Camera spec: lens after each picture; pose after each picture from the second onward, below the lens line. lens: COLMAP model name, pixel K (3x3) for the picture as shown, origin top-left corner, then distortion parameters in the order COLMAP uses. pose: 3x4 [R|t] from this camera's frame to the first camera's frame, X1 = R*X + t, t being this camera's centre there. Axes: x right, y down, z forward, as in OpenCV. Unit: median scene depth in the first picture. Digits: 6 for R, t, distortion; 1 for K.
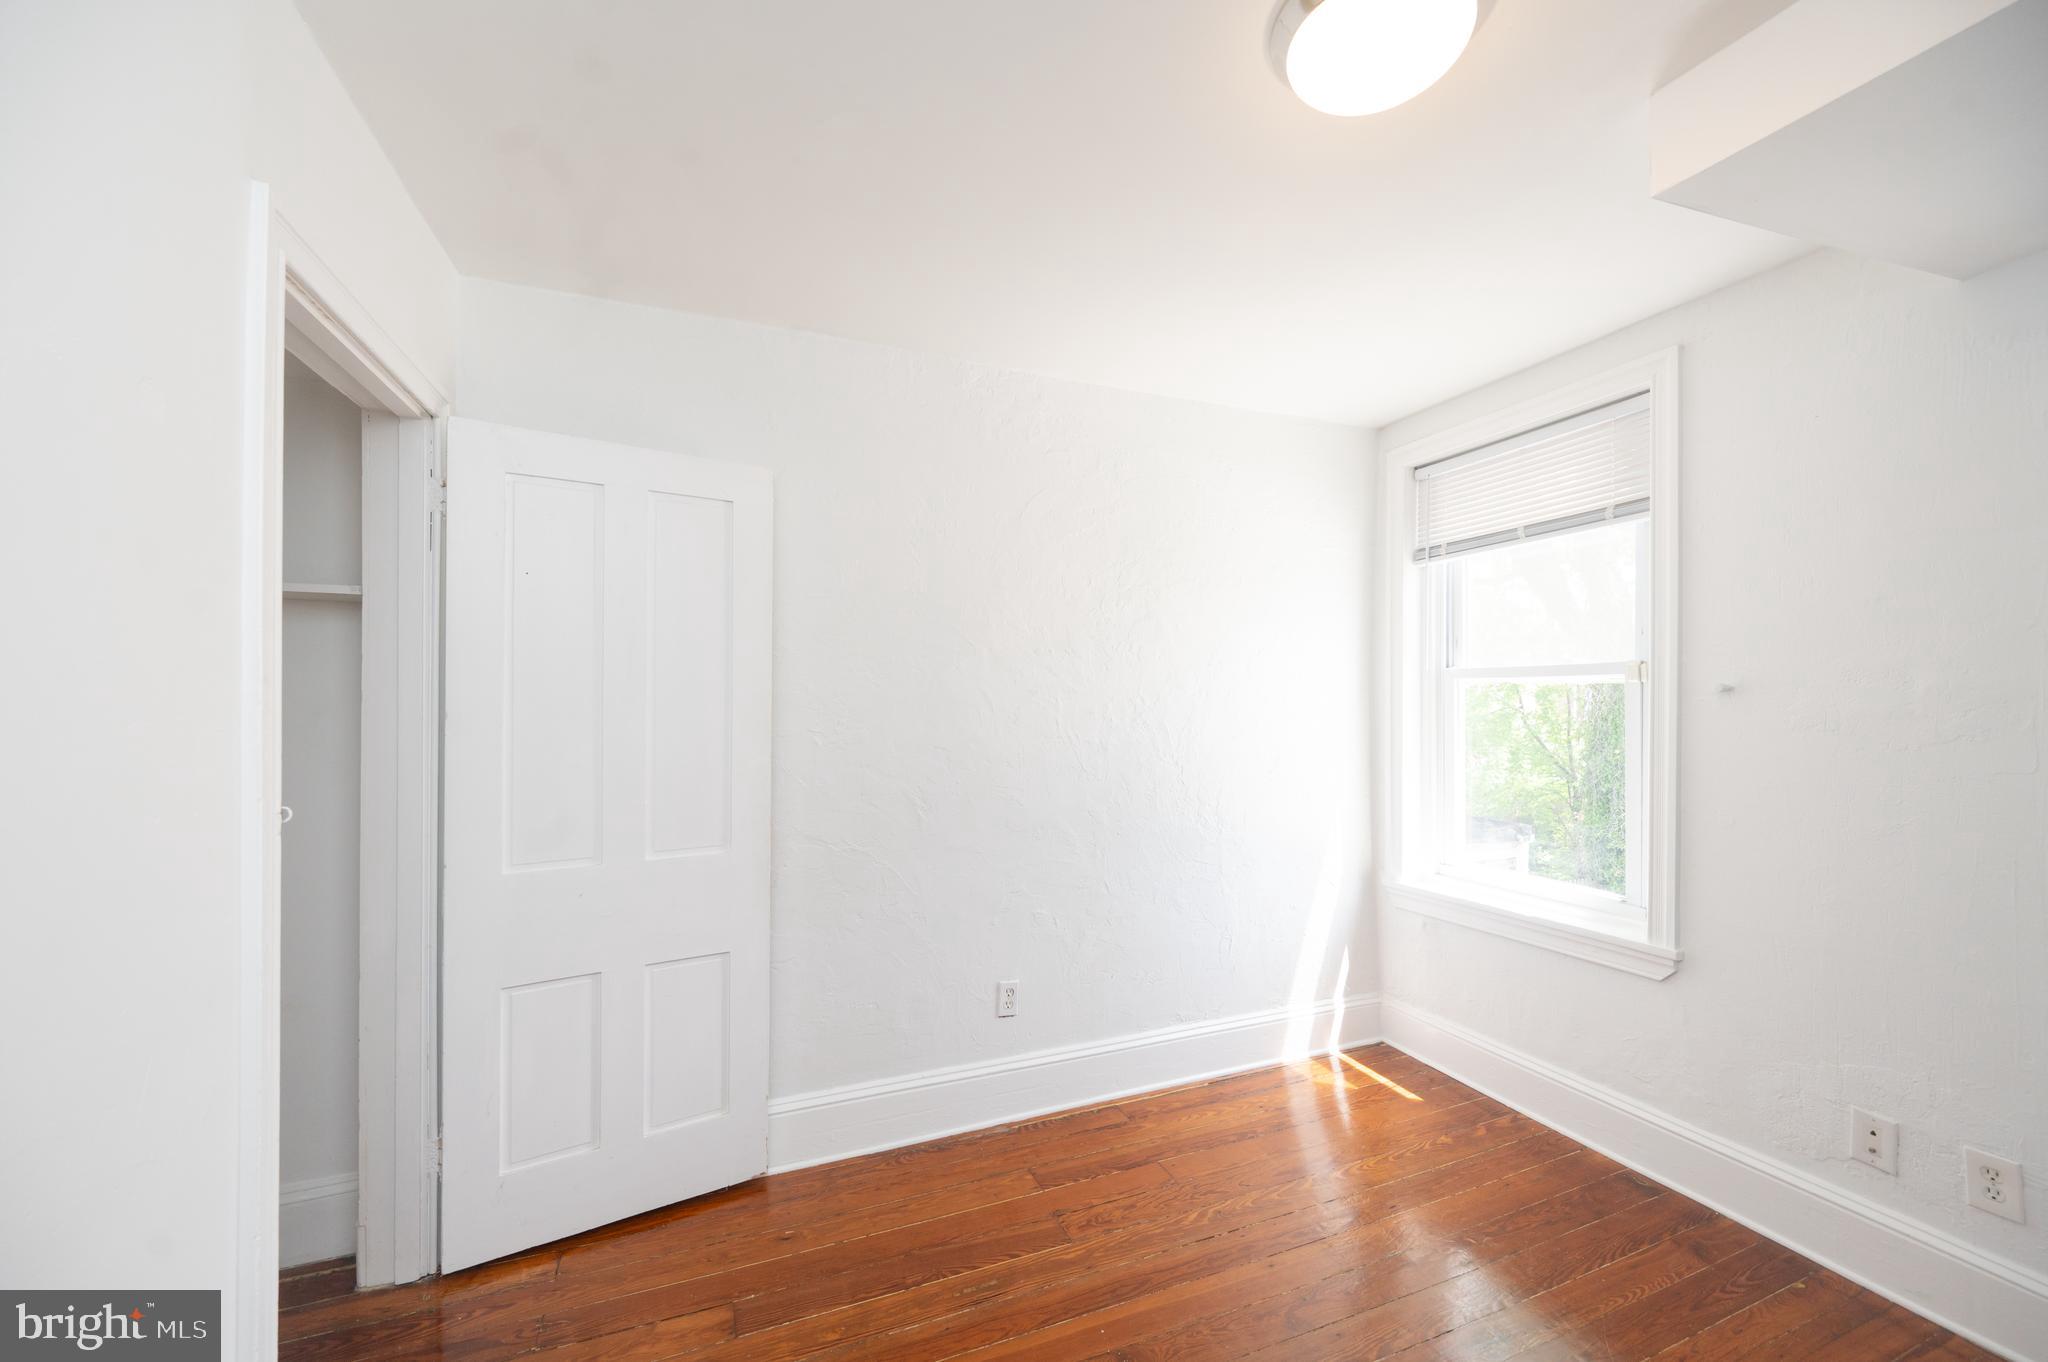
lens RADIAL K [[806.6, 0, 1028.9], [0, 806.6, 690.9], [0, 0, 1]] dist [0.001211, -0.000496]
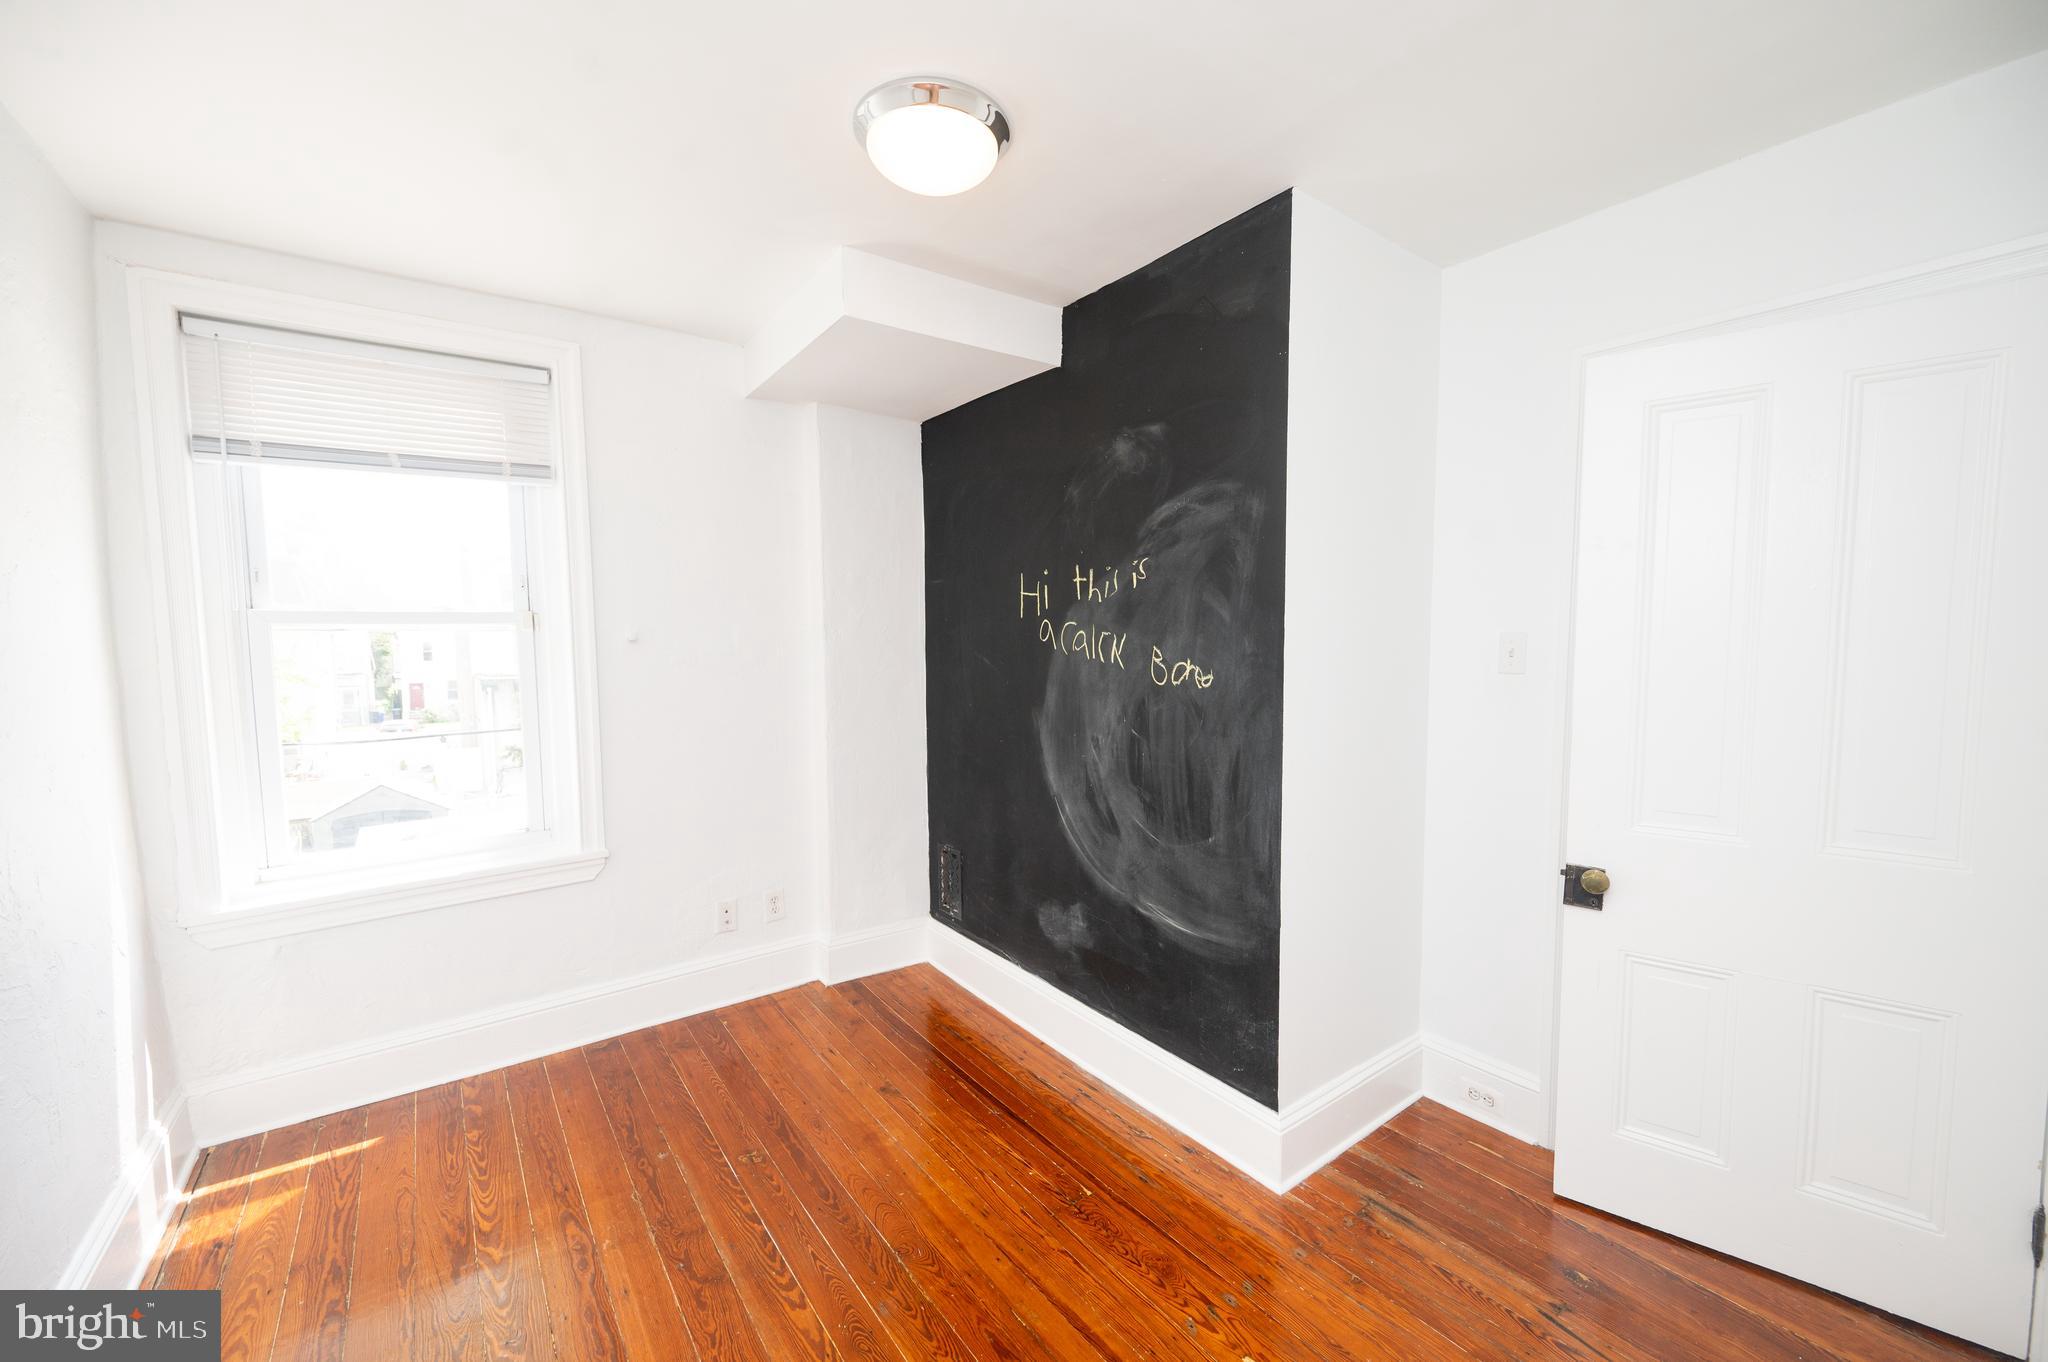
lens RADIAL K [[806.6, 0, 1028.9], [0, 806.6, 690.9], [0, 0, 1]] dist [0.001211, -0.000496]
pose [[-0.255745, -0.064075, 0.964619, -0.424143], [0.003282, 0.997738, 0.067146, -0.000290], [-0.966739, 0.020338, -0.254956, 0.536924]]
